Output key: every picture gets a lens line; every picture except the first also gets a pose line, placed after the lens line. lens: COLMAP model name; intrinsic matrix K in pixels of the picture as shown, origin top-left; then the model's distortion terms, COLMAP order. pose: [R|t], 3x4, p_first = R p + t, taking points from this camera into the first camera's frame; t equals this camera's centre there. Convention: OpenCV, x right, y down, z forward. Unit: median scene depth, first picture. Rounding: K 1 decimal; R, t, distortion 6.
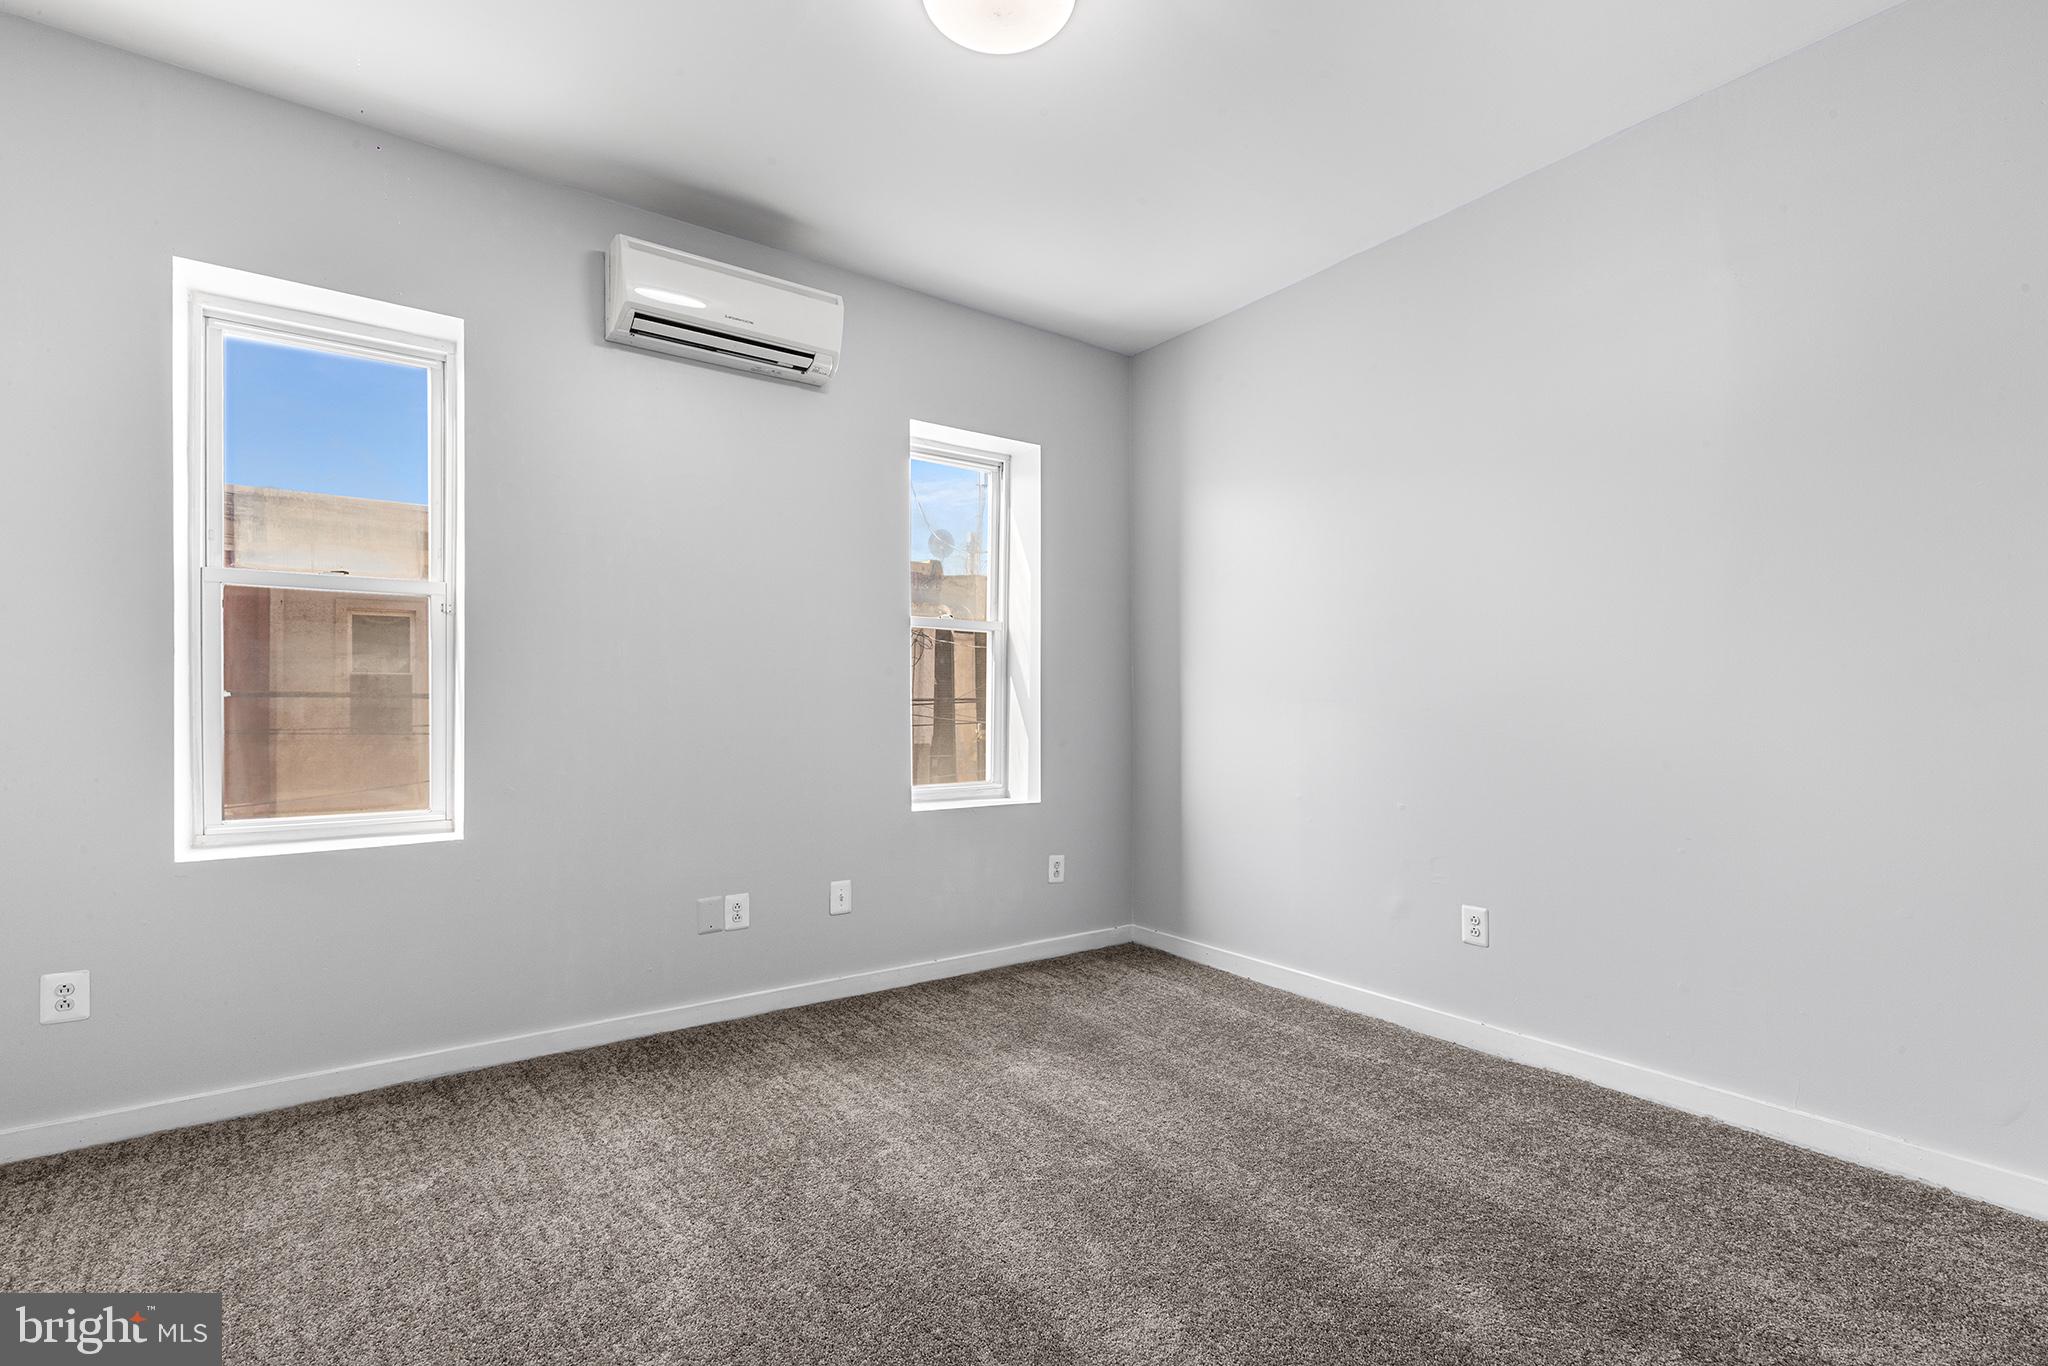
lens RADIAL K [[874.1, 0, 943.4], [0, 874.1, 712.4], [0, 0, 1]] dist [-0.000300, 0.000055]
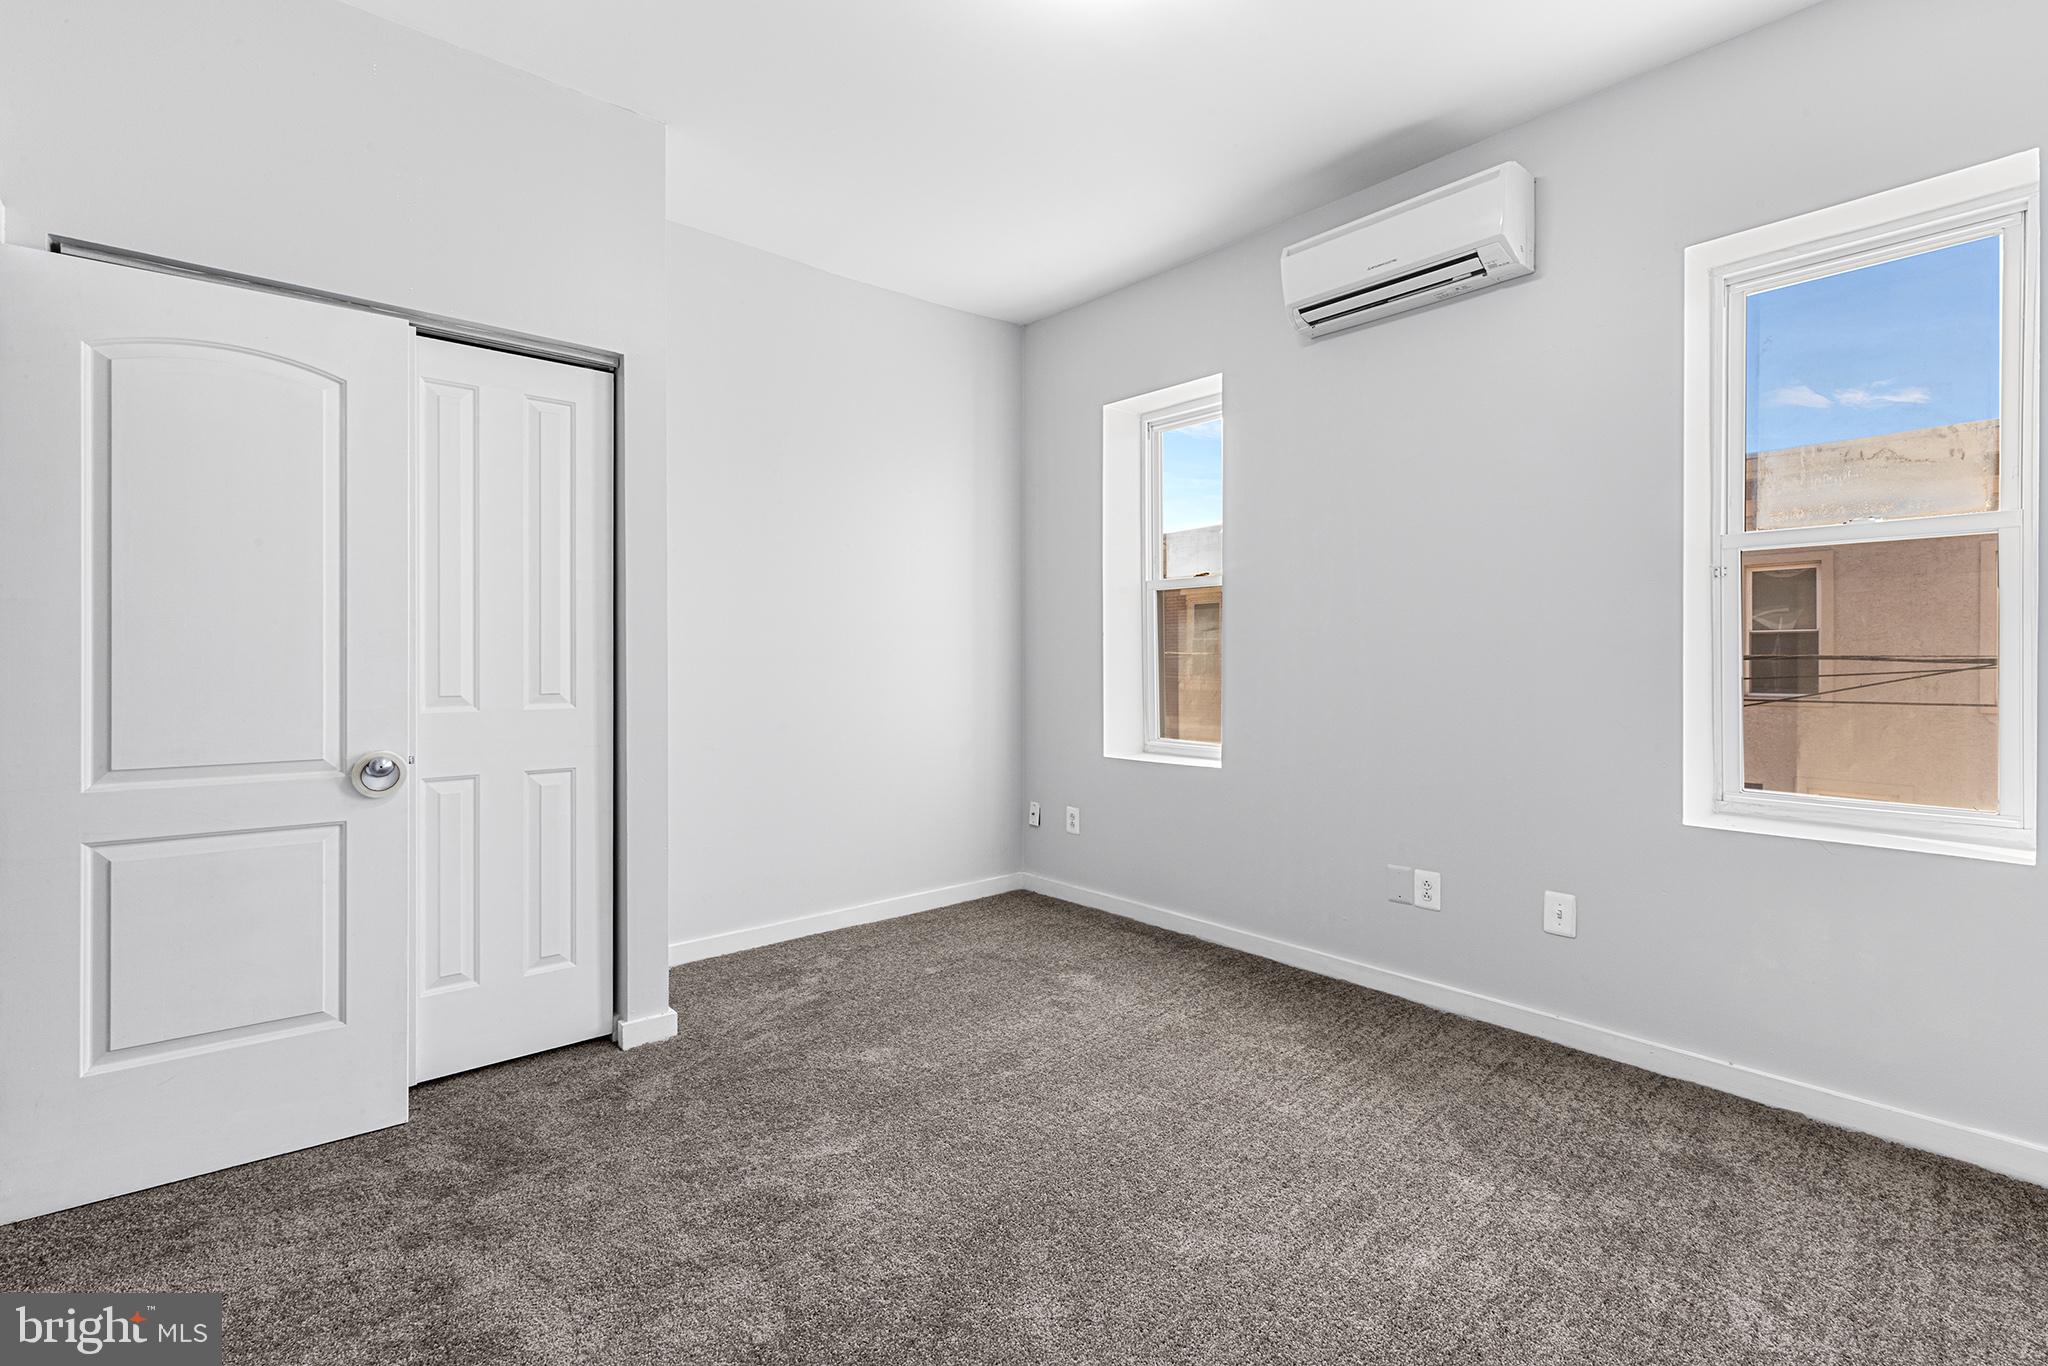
lens RADIAL K [[916.1, 0, 1029.3], [0, 916.1, 669.3], [0, 0, 1]] dist [0.003370, -0.000646]
pose [[0.152530, 0.002623, -0.988295, 0.615512], [-0.015462, 0.999880, 0.000267, 0.001786], [0.988178, 0.015241, 0.152553, 0.407502]]
